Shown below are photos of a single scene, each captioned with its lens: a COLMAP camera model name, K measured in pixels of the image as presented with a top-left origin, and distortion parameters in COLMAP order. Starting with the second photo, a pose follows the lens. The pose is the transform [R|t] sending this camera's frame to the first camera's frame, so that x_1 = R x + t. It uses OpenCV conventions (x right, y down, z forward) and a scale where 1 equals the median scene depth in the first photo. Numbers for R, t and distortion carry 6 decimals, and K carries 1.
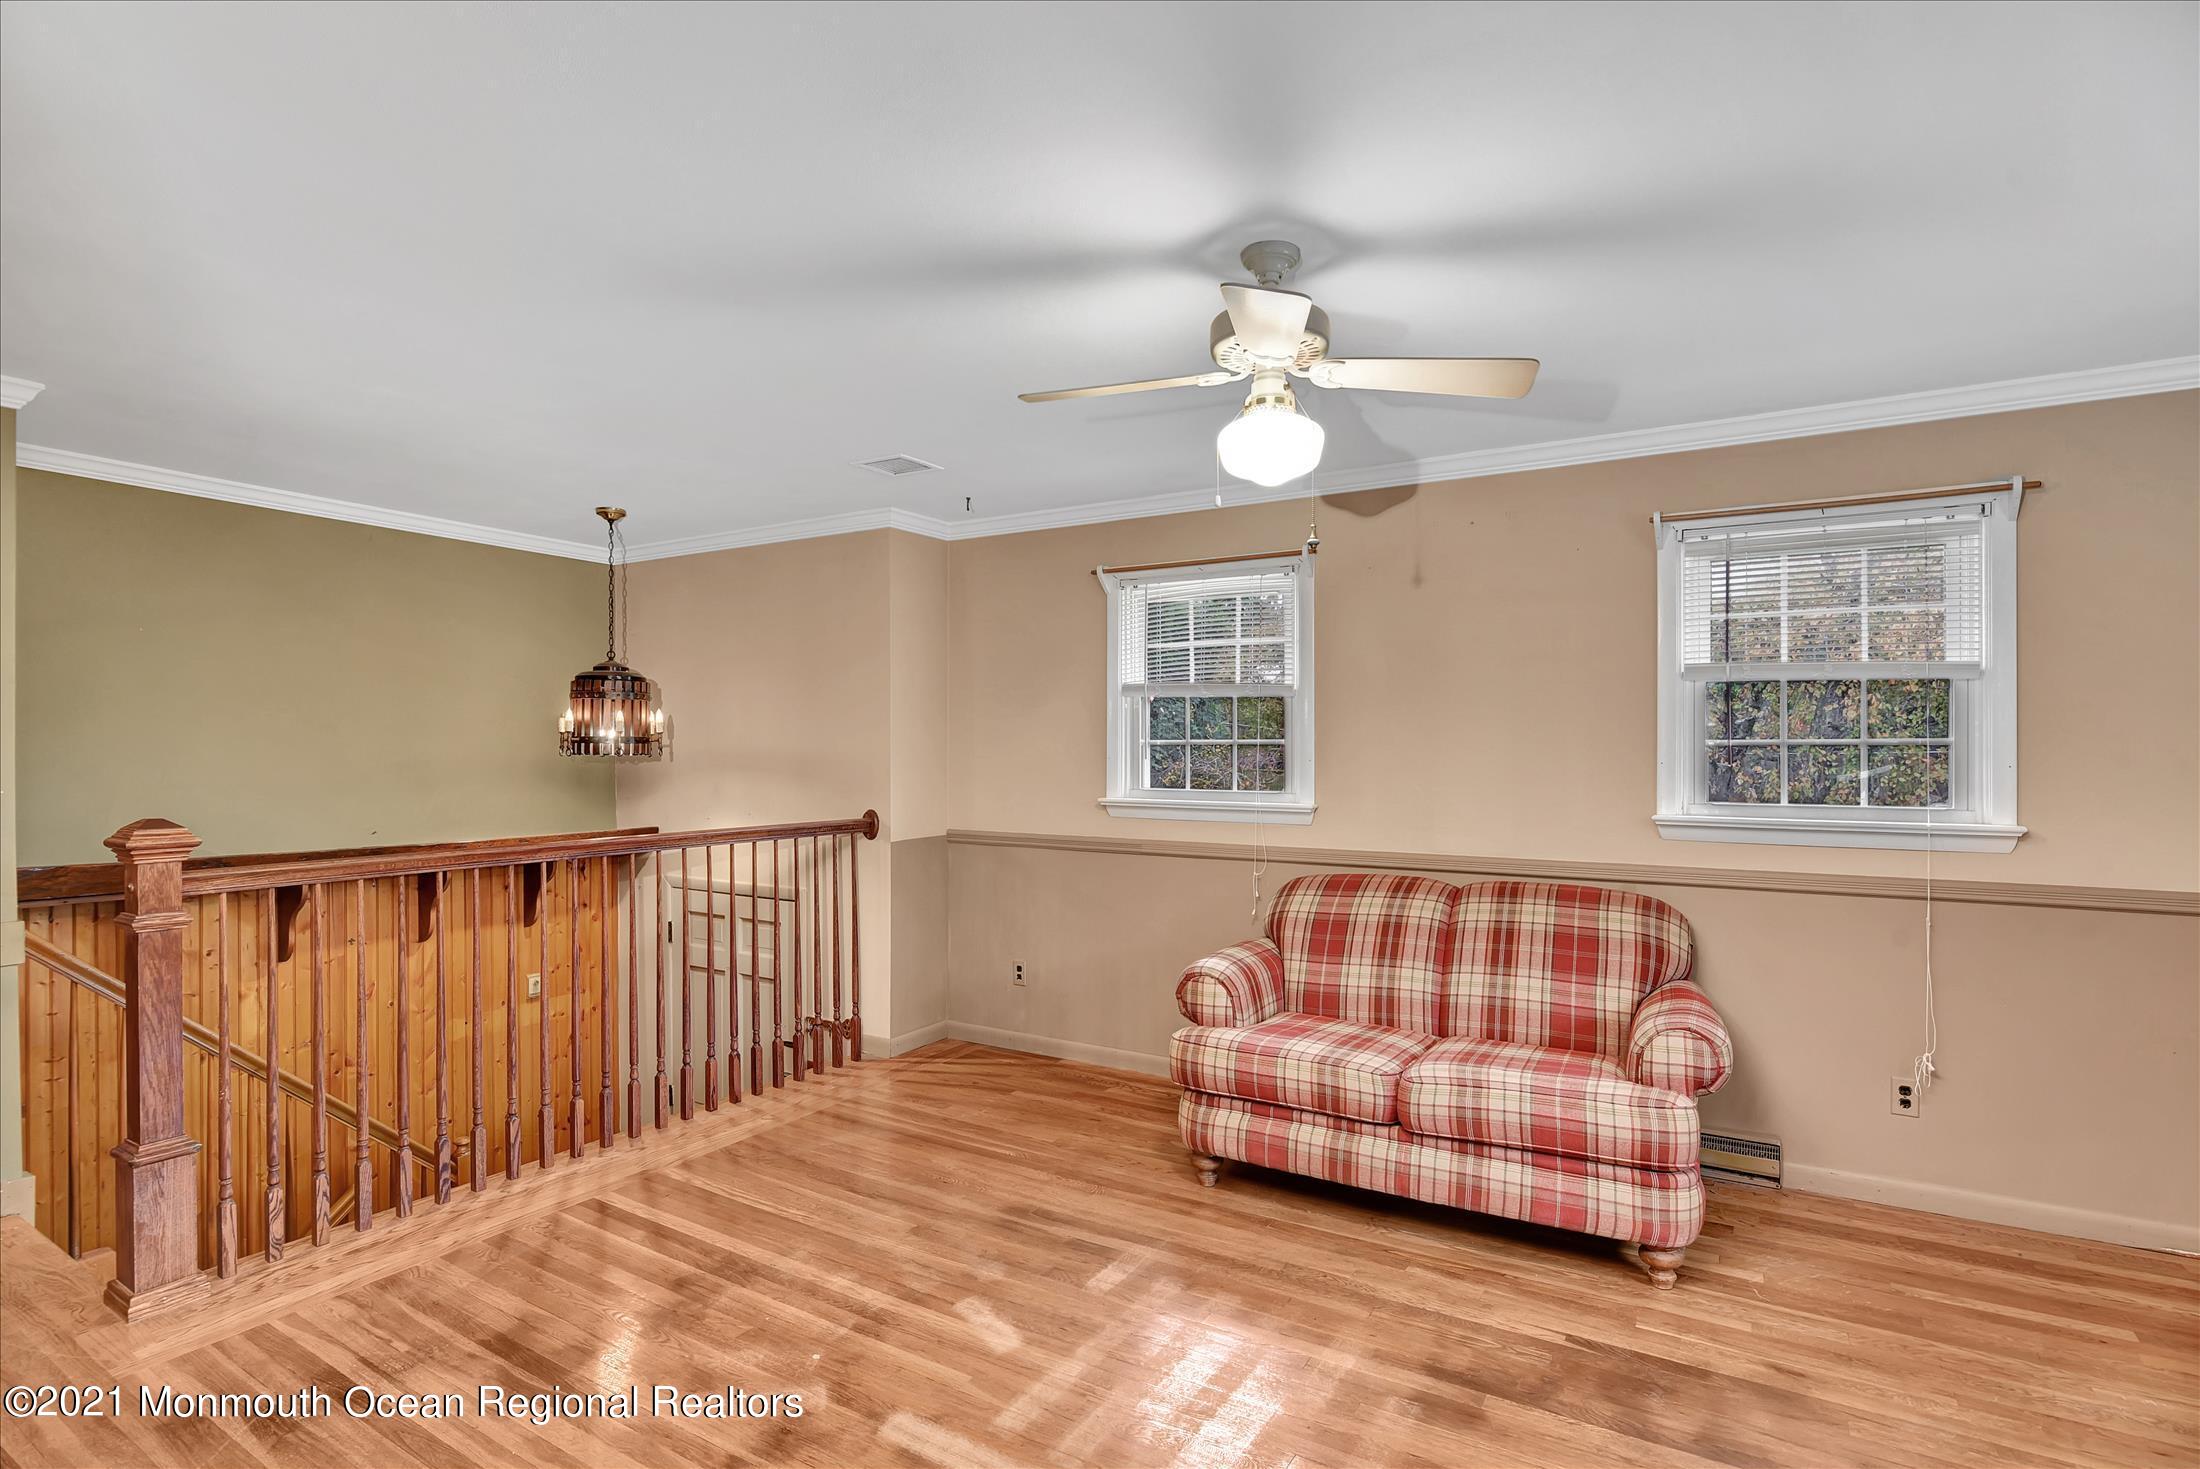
lens RADIAL K [[1089.7, 0, 1097.2], [0, 1089.7, 746.9], [0, 0, 1]] dist [-0.001615, -0.005076]
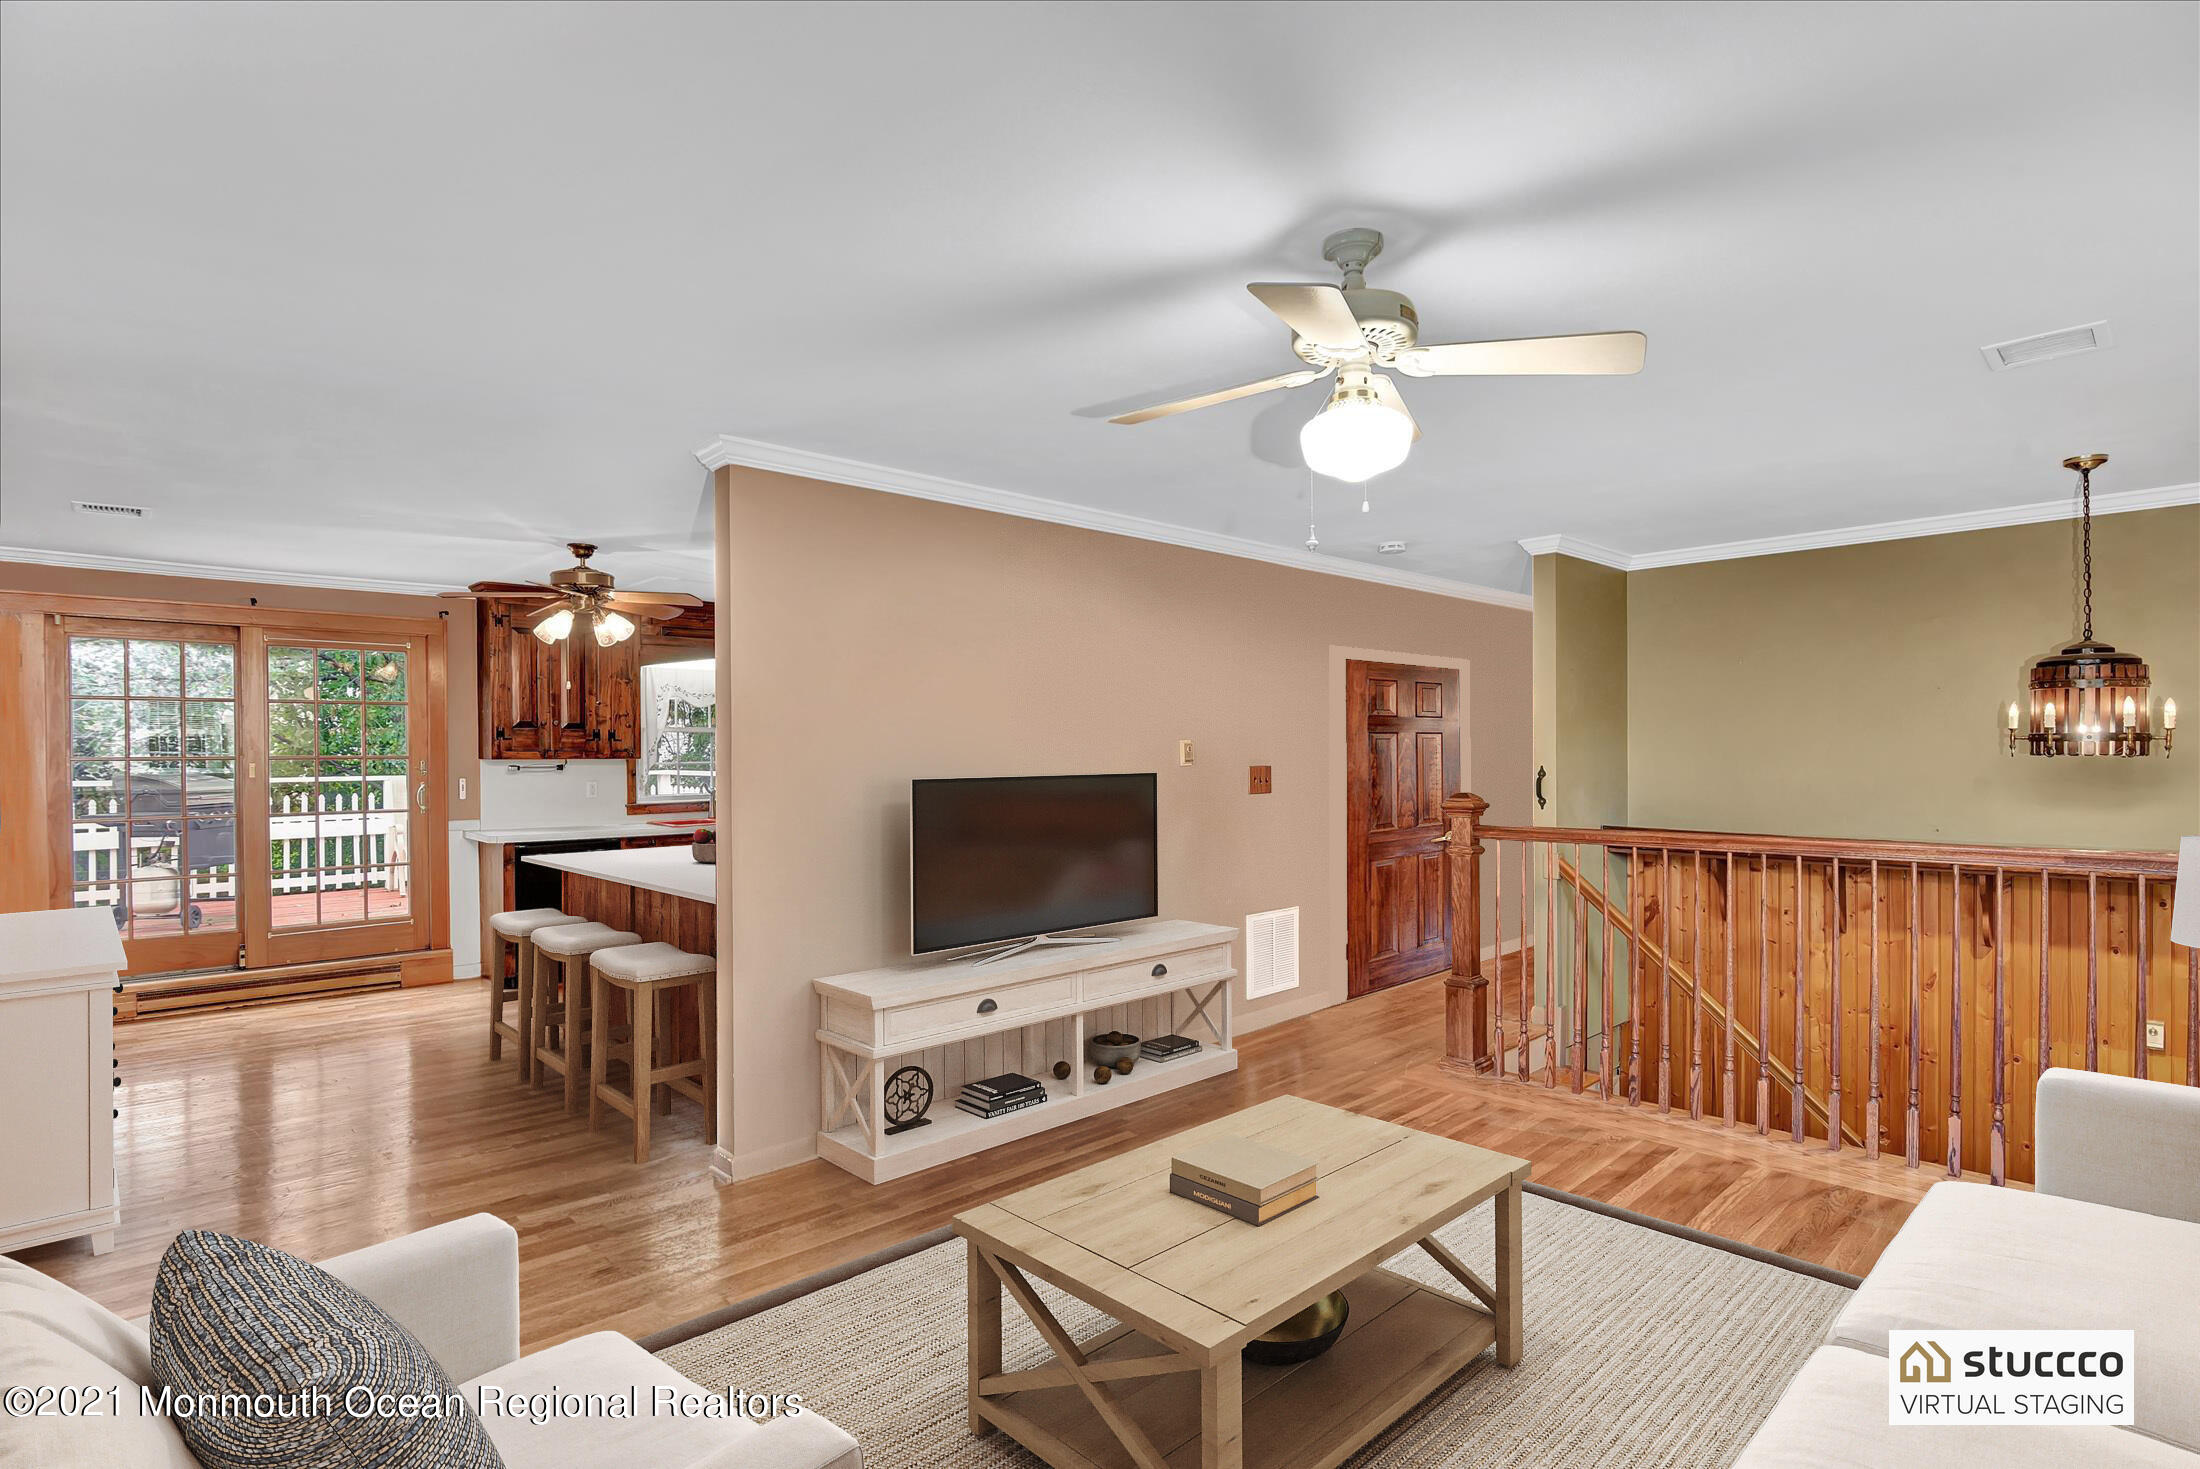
lens RADIAL K [[1088.4, 0, 1081.4], [0, 1088.4, 754.9], [0, 0, 1]] dist [-0.005088, -0.000572]
pose [[-0.270244, 0.004750, -0.962780, 0.808665], [0.005687, 0.999978, 0.003338, -0.000757], [0.962775, -0.004574, -0.270265, 0.731082]]
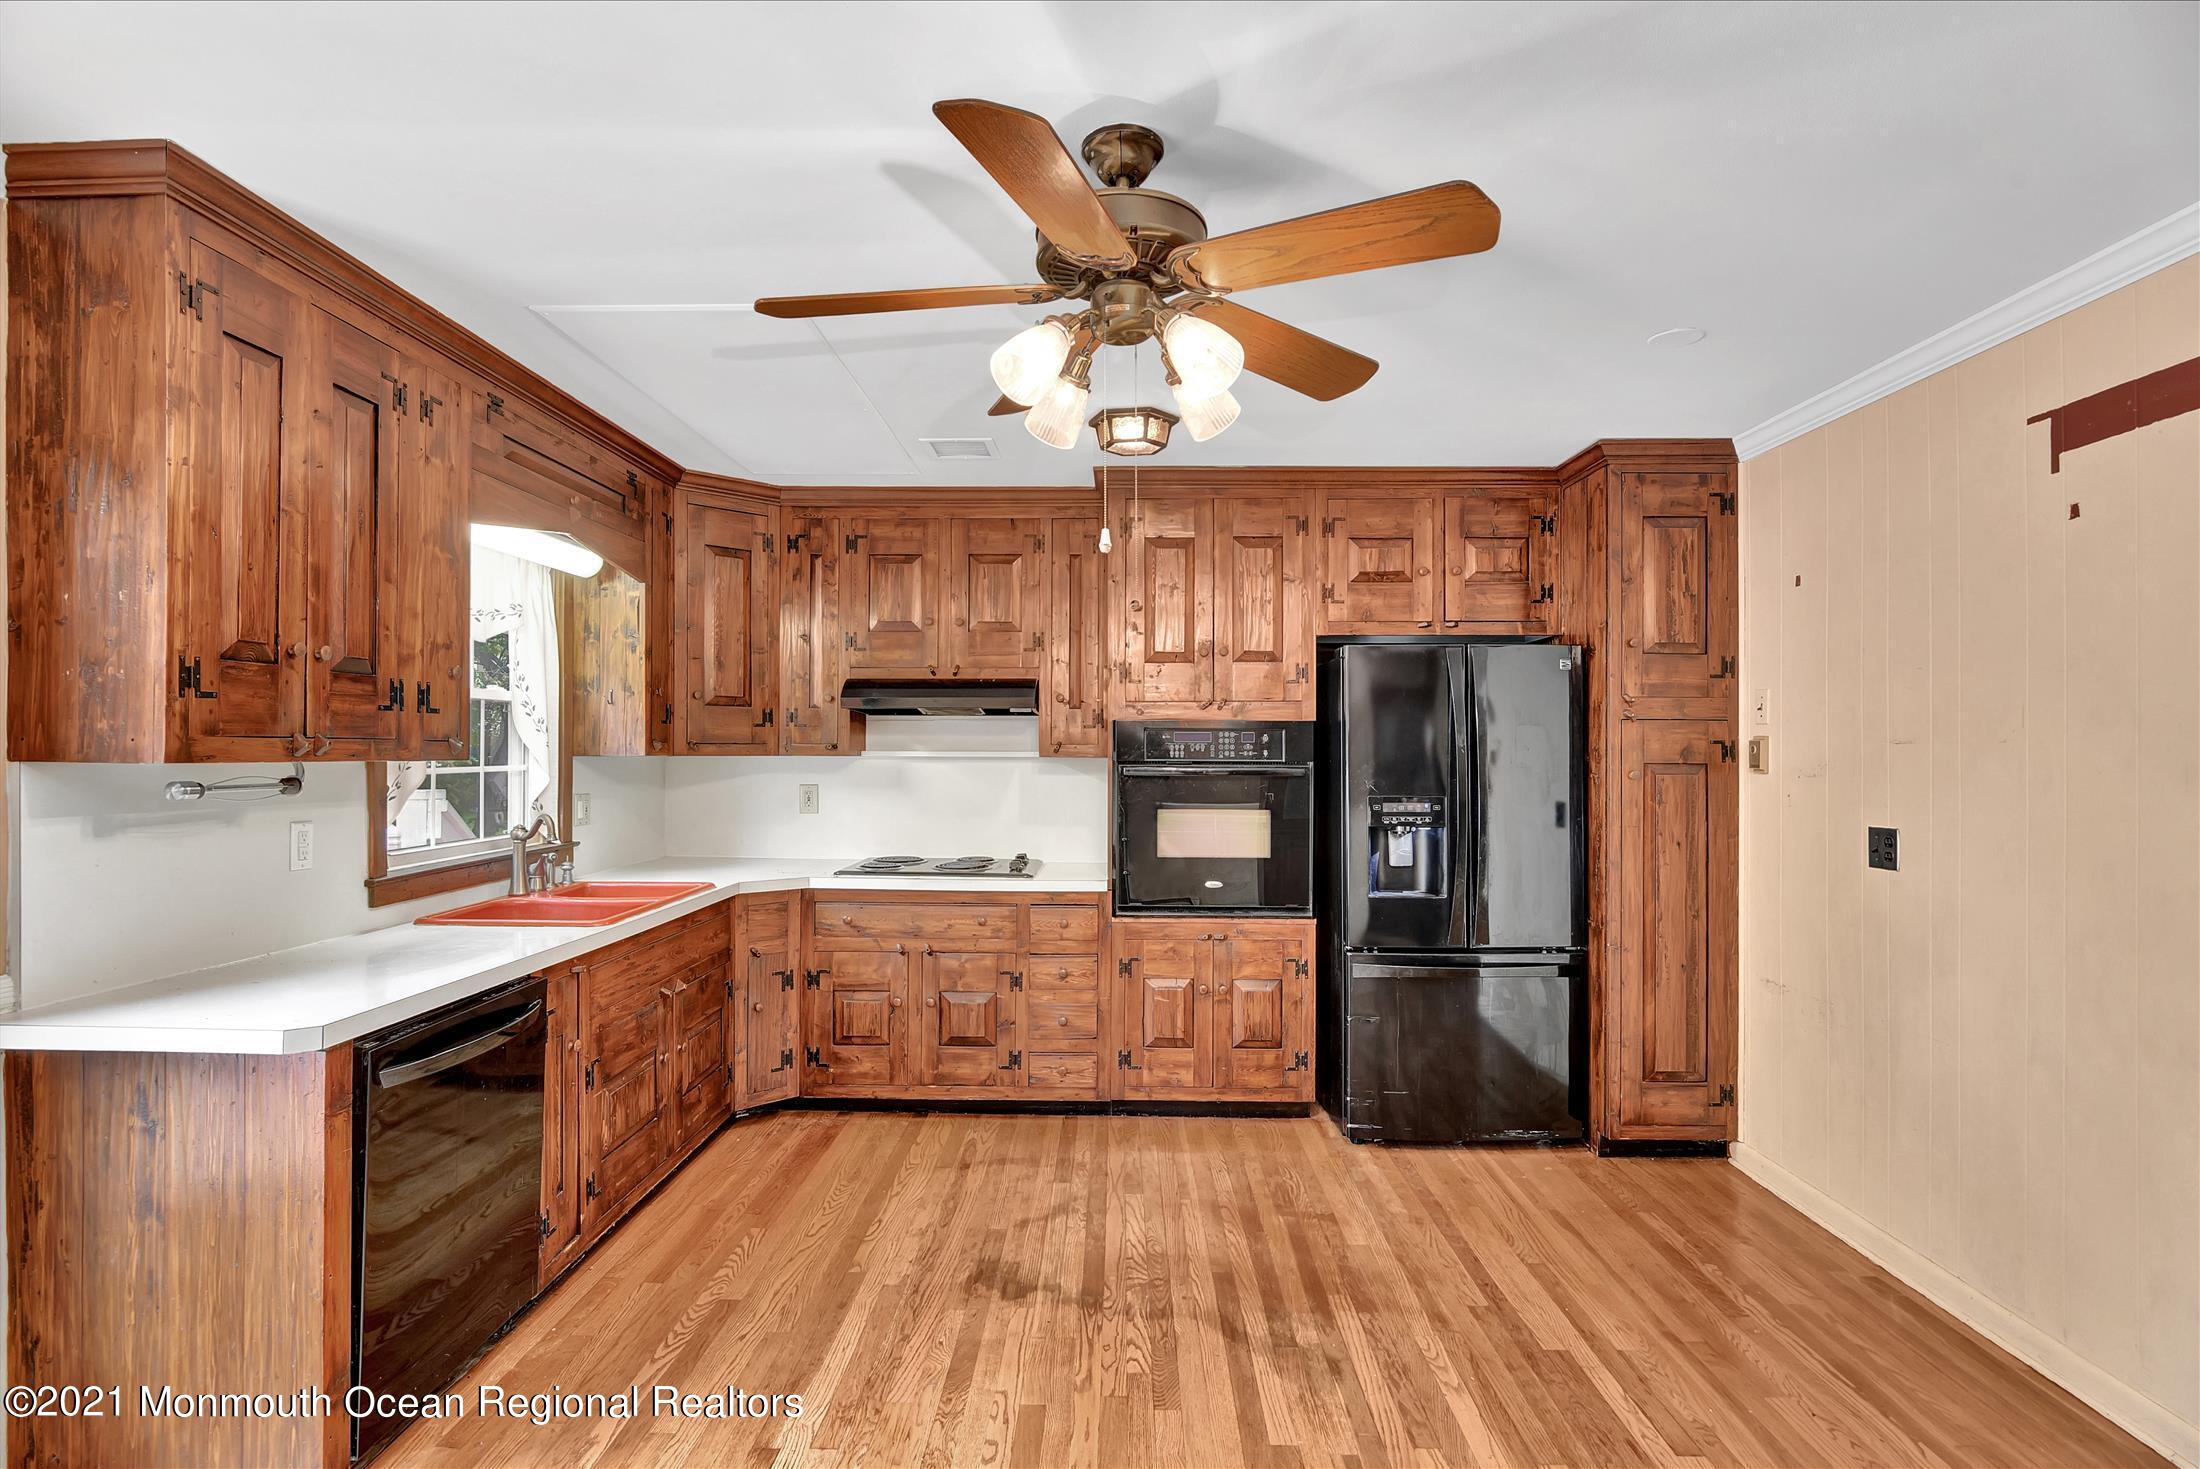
lens RADIAL K [[1089.7, 0, 1097.2], [0, 1089.7, 746.9], [0, 0, 1]] dist [-0.001615, -0.005076]
pose [[0.504122, -0.001843, -0.863630, -0.073407], [-0.001215, 0.999995, -0.002843, 0.000824], [0.863631, 0.002483, 0.504118, -0.722464]]
